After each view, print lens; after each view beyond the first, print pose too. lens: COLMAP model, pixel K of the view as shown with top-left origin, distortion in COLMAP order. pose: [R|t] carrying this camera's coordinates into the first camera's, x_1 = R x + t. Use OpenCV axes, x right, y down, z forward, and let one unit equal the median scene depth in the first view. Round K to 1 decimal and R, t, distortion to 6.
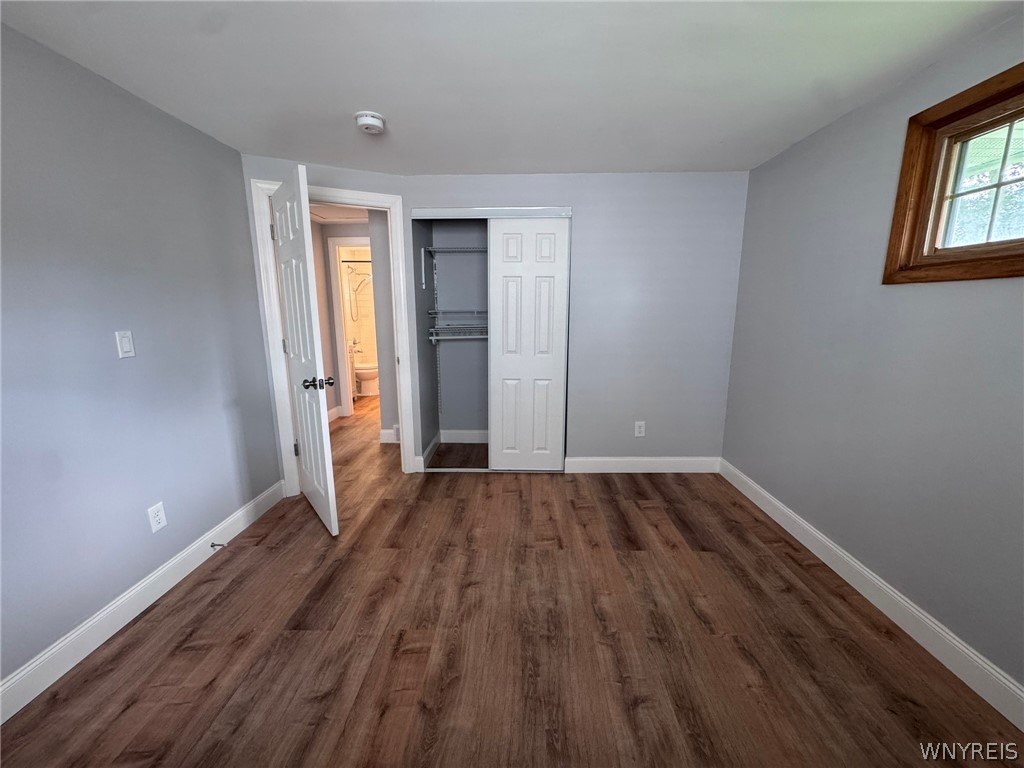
lens RADIAL K [[408.5, 0, 508.2], [0, 408.5, 386.5], [0, 0, 1]] dist [-0.001228, 0.000575]
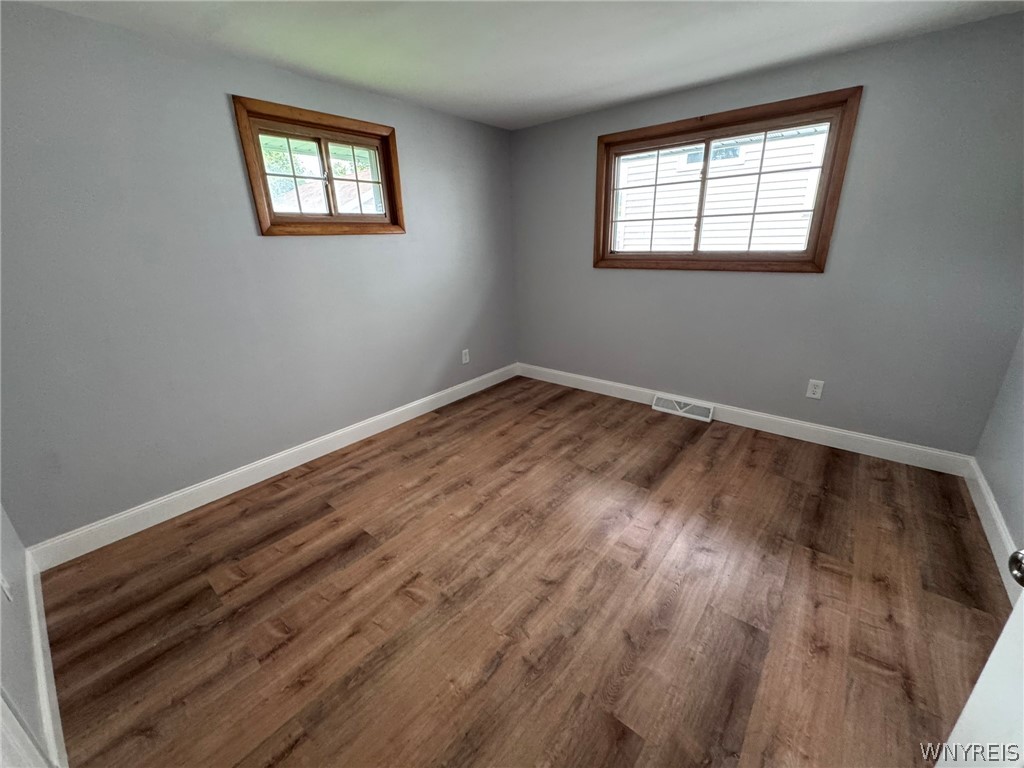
lens RADIAL K [[408.5, 0, 514.5], [0, 408.5, 386.9], [0, 0, 1]] dist [-0.001228, 0.000575]
pose [[-0.793031, -0.182647, 0.581156, -0.441060], [0.149561, 0.866421, 0.476388, -0.281365], [-0.590537, 0.464709, -0.659782, 1.361479]]
